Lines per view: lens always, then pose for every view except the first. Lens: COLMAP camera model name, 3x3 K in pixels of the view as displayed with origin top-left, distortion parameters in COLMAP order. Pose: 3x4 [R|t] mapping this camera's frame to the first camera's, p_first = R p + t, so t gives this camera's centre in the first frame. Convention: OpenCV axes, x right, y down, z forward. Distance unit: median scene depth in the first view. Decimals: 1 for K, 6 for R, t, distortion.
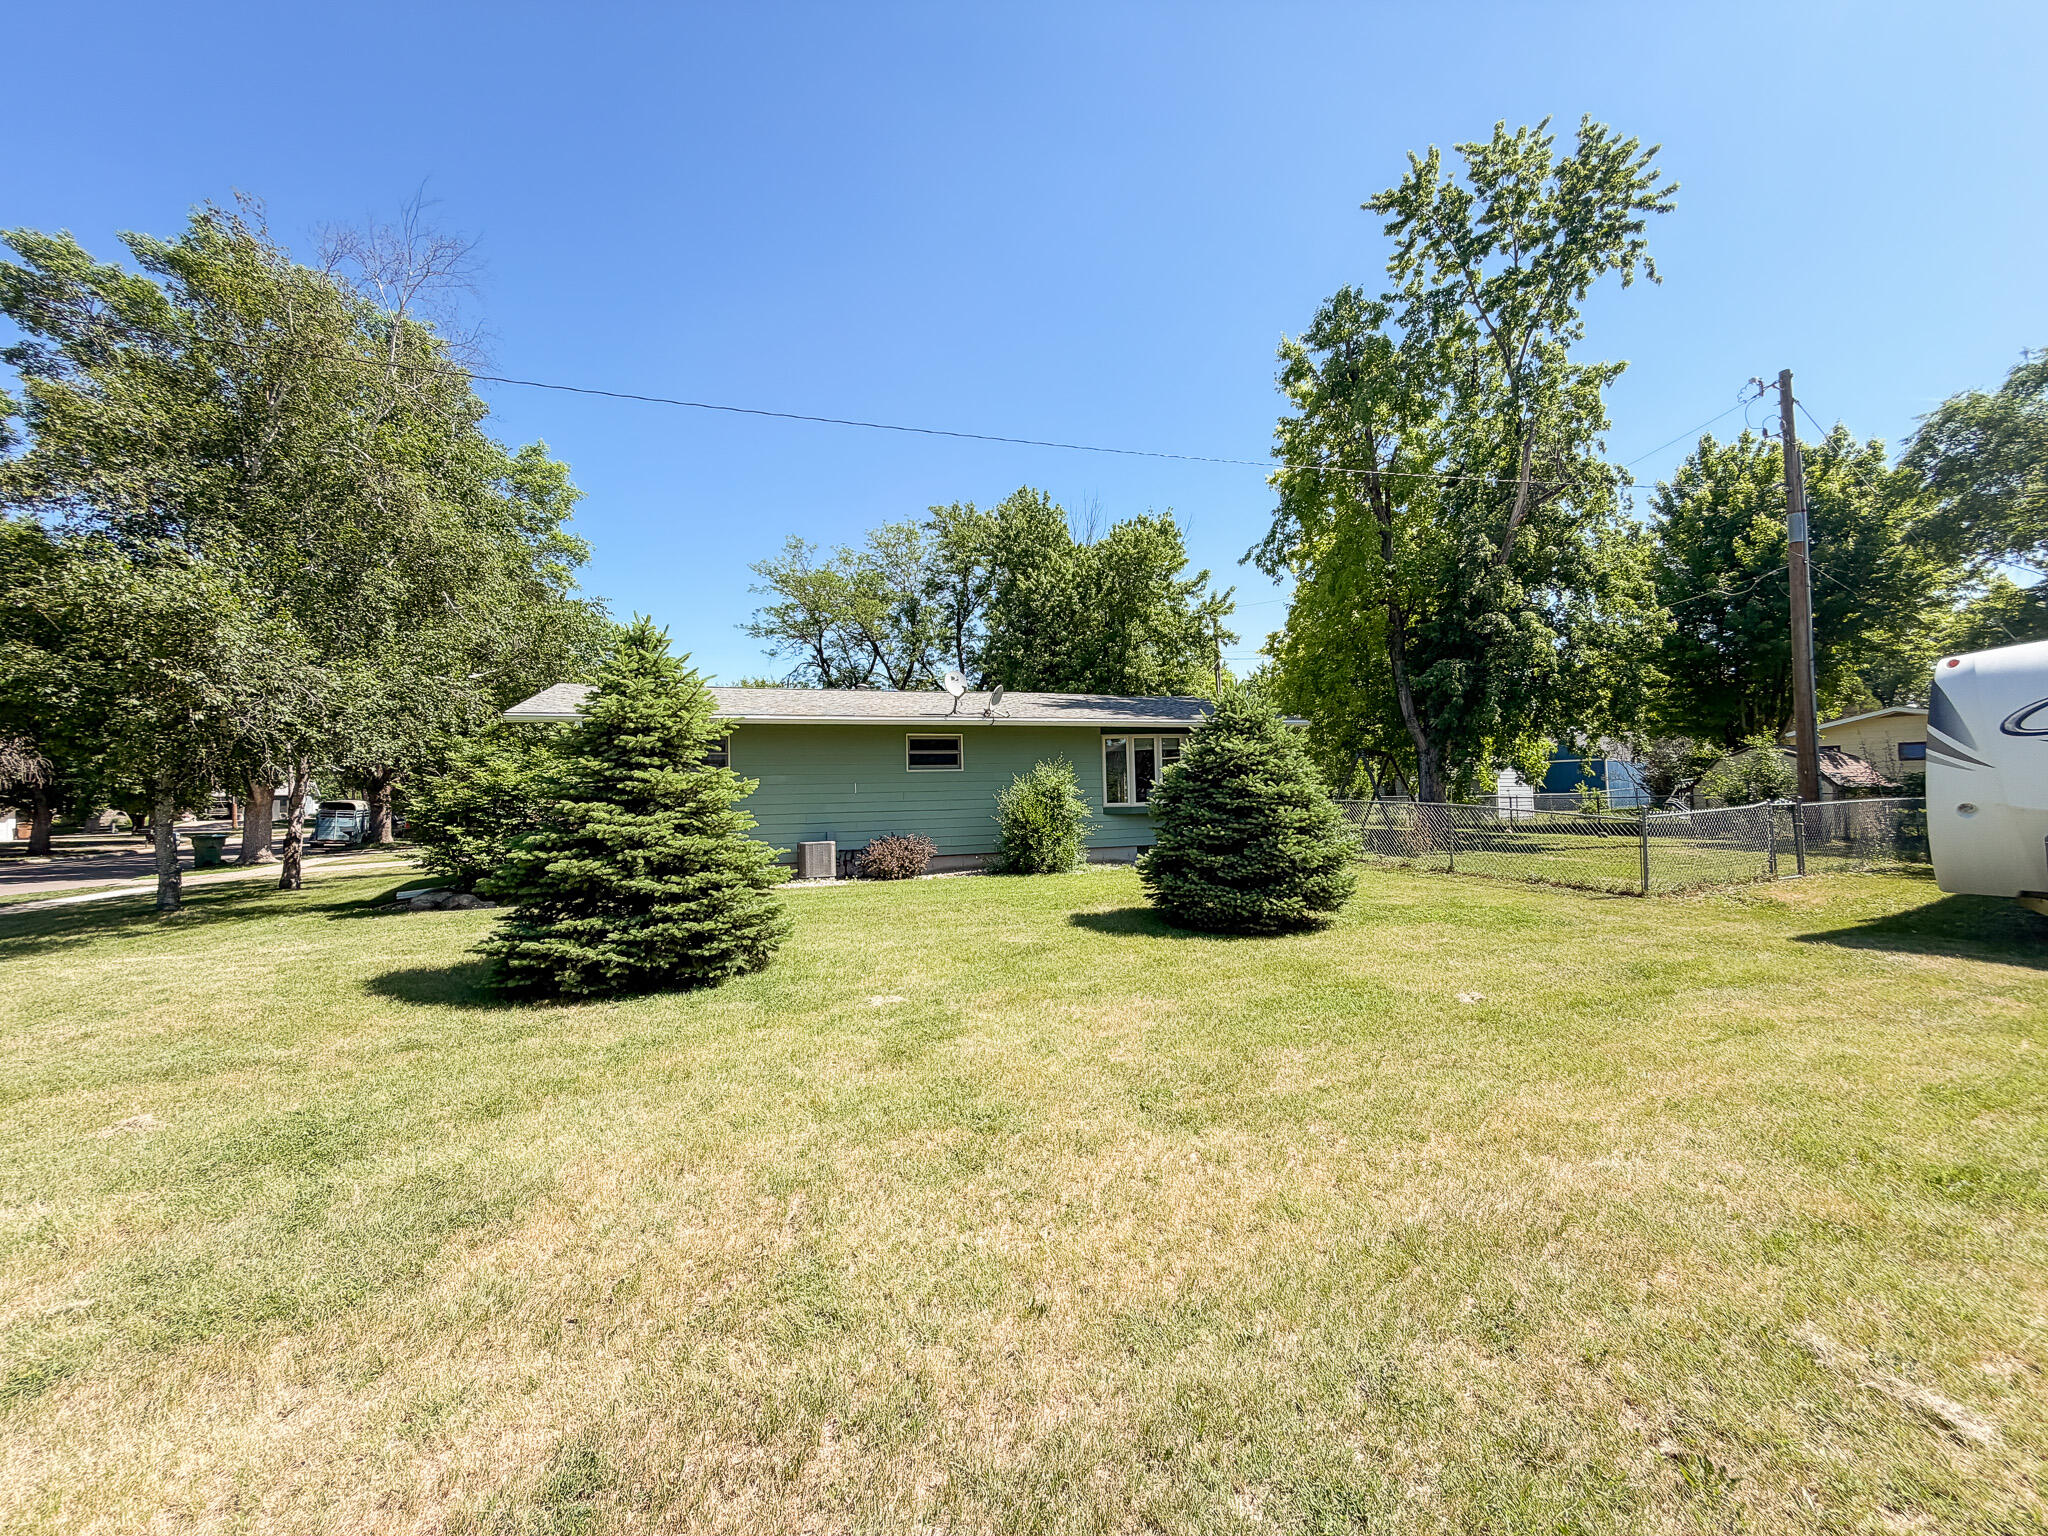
lens RADIAL K [[817.9, 0, 1023.1], [0, 817.9, 778.8], [0, 0, 1]] dist [-0.003493, 0.000824]
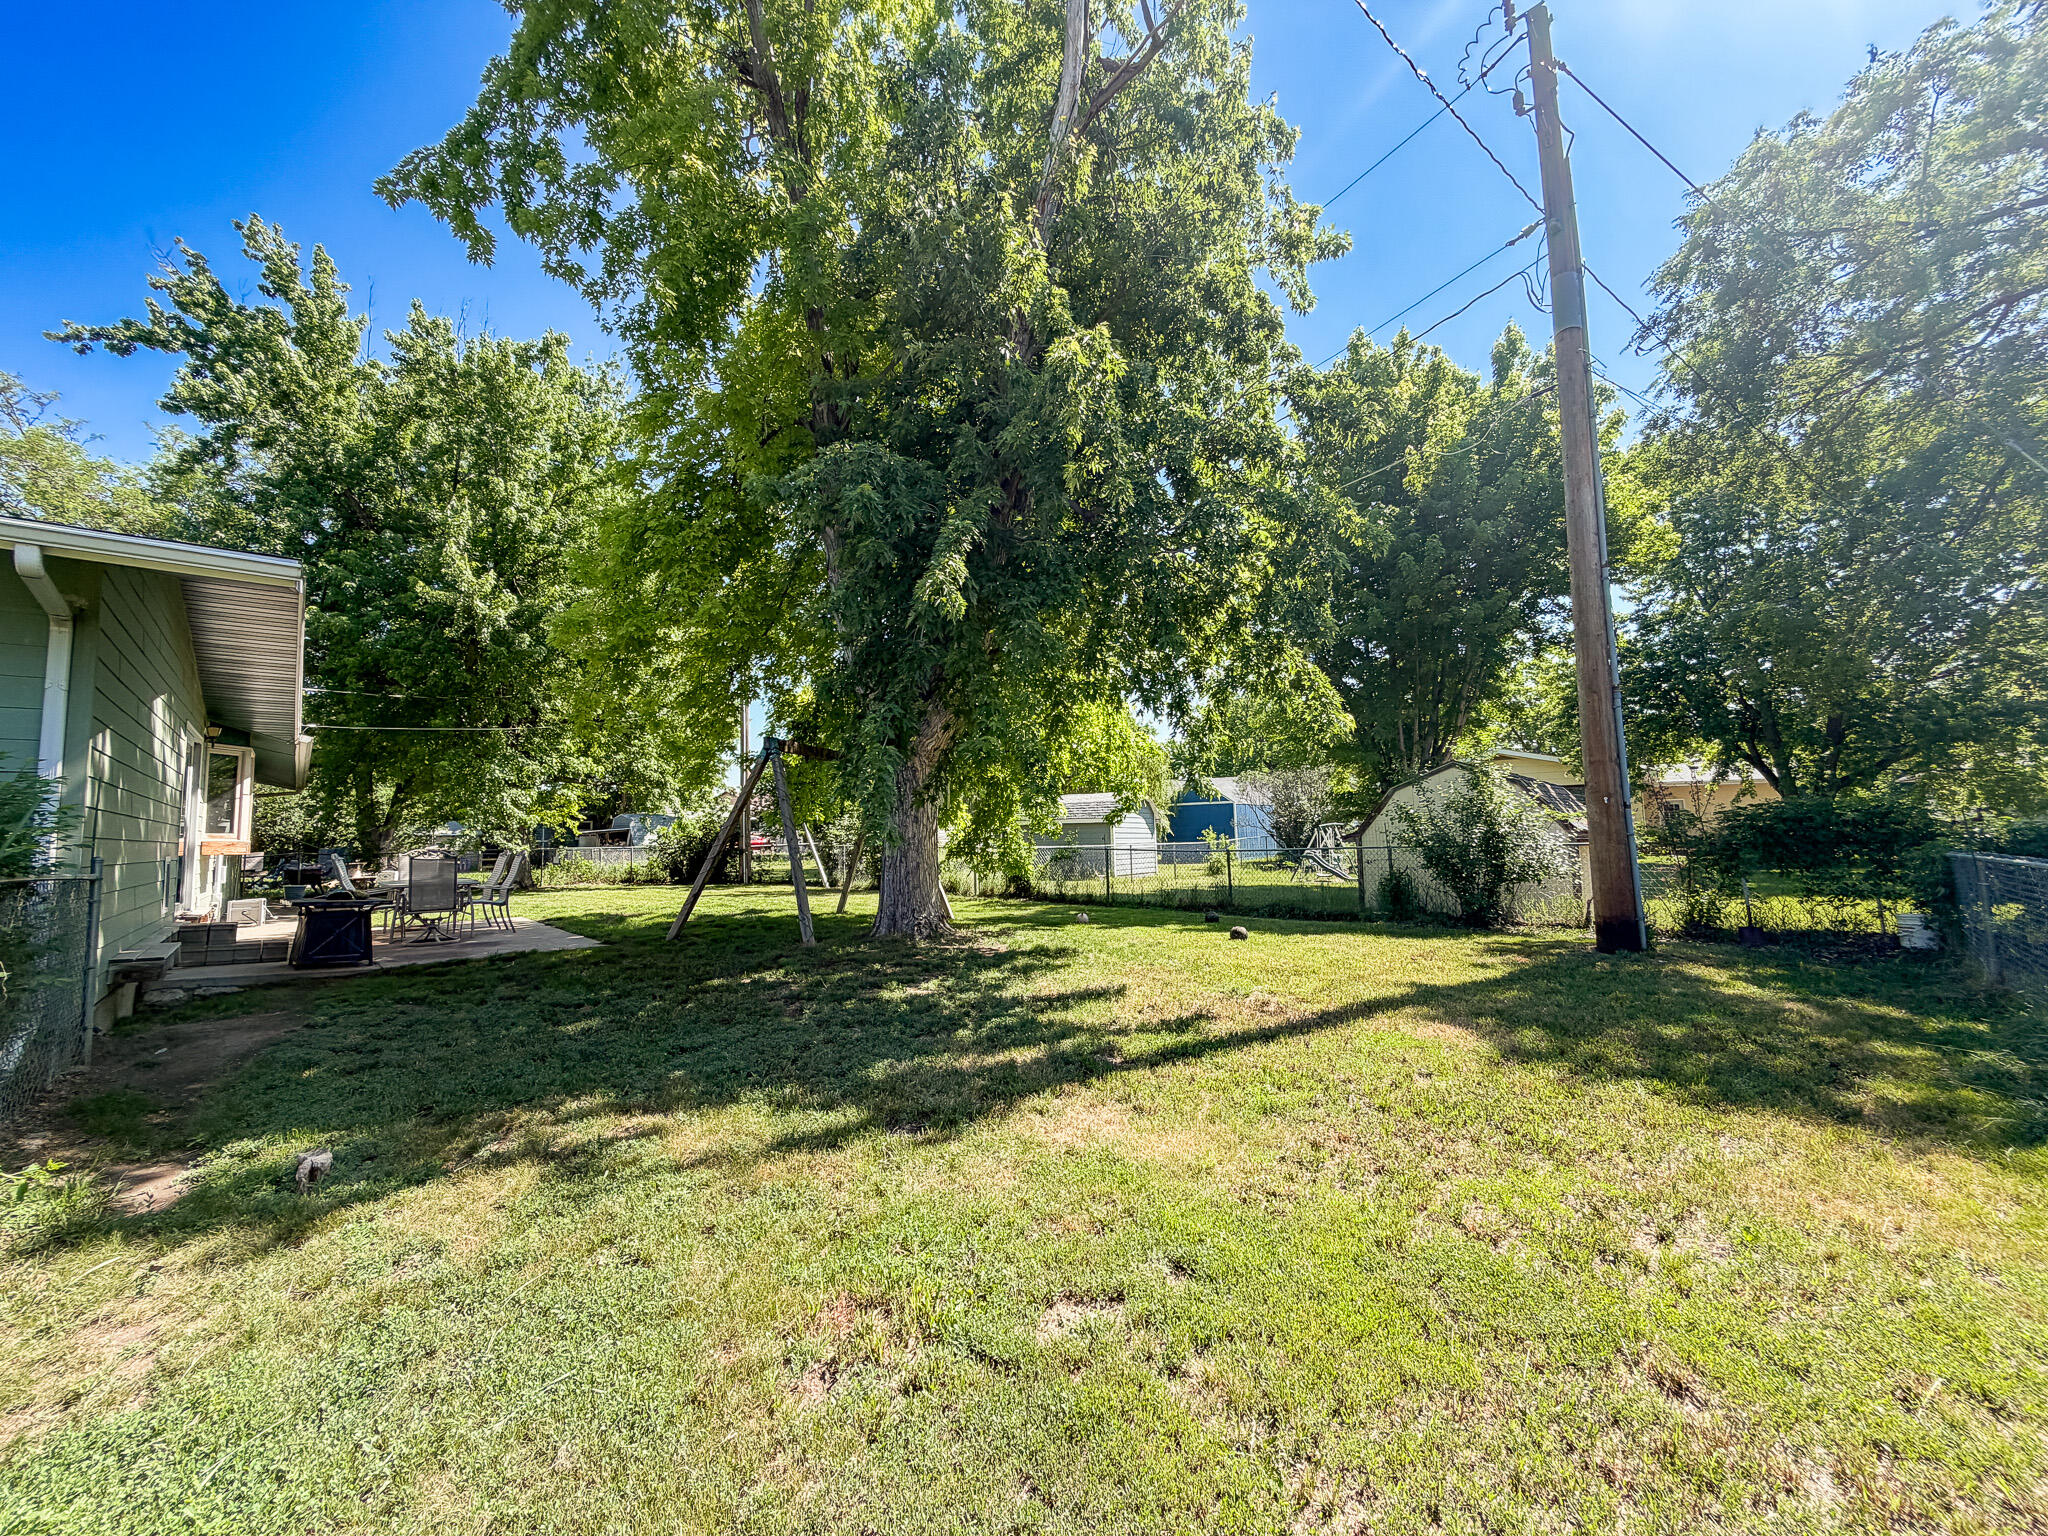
lens RADIAL K [[817.9, 0, 1018.3], [0, 817.9, 760.5], [0, 0, 1]] dist [-0.003493, 0.000824]
pose [[0.933441, 0.041550, 0.356317, 0.301319], [-0.013273, 0.996590, -0.081442, 0.007358], [-0.358486, 0.071292, 0.930809, 0.431170]]
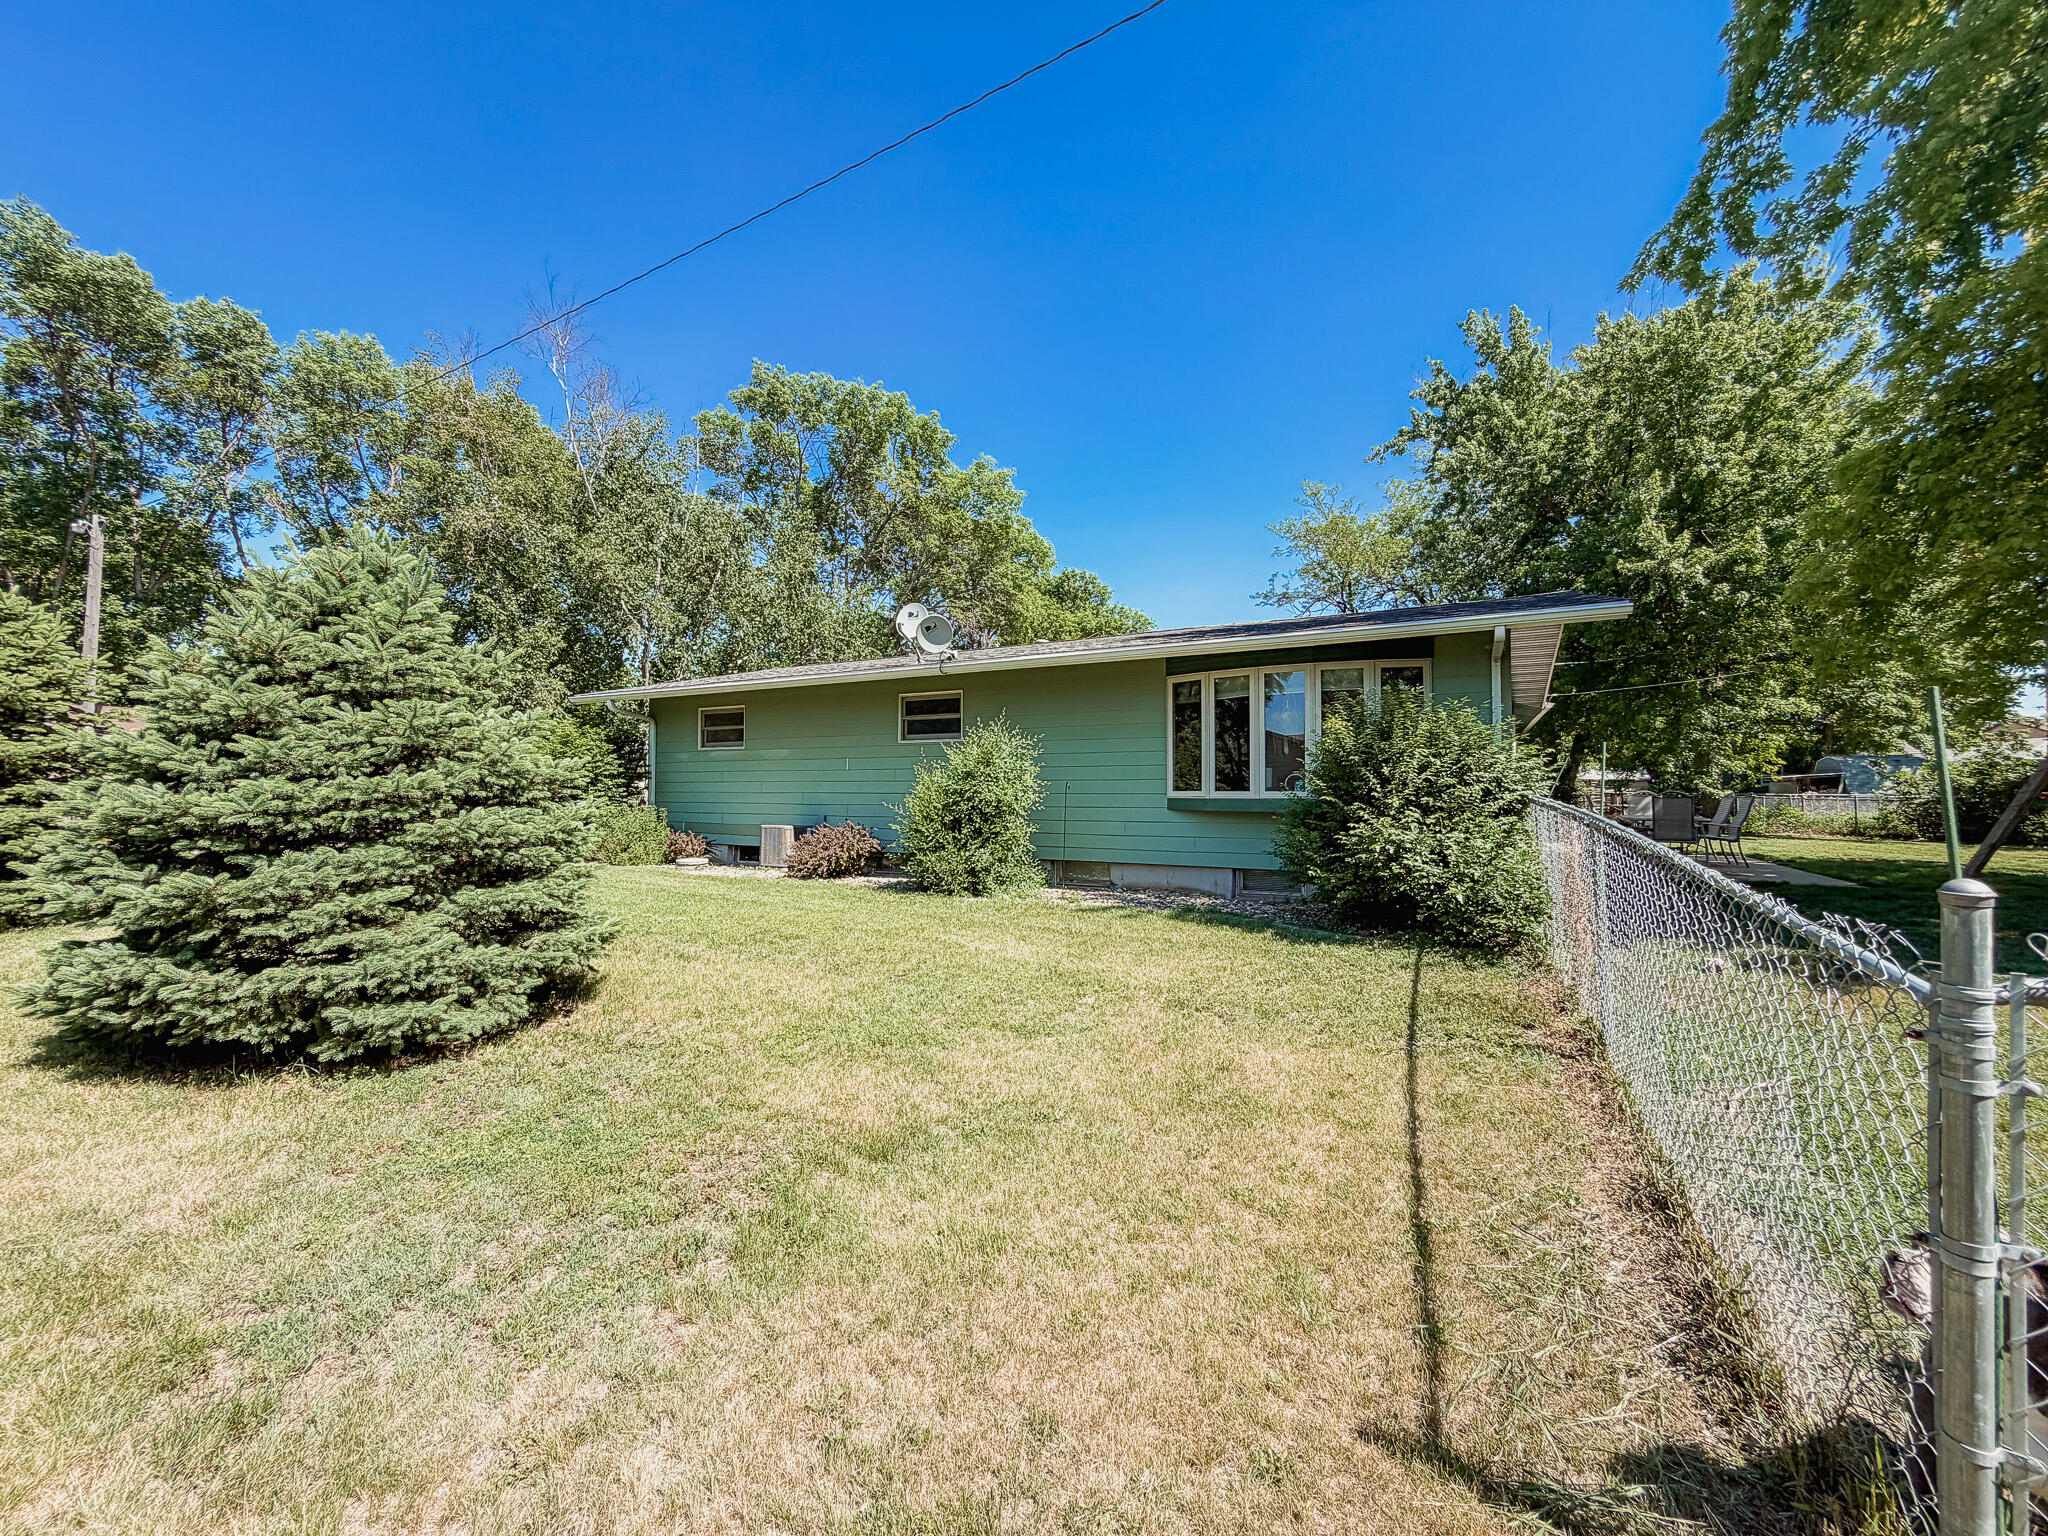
lens RADIAL K [[817.9, 0, 1021.5], [0, 817.9, 768.0], [0, 0, 1]] dist [-0.003493, 0.000824]
pose [[0.655490, 0.004841, -0.755188, 0.290555], [-0.001525, 0.999986, 0.005087, 0.006540], [0.755202, -0.002183, 0.655489, 0.318412]]
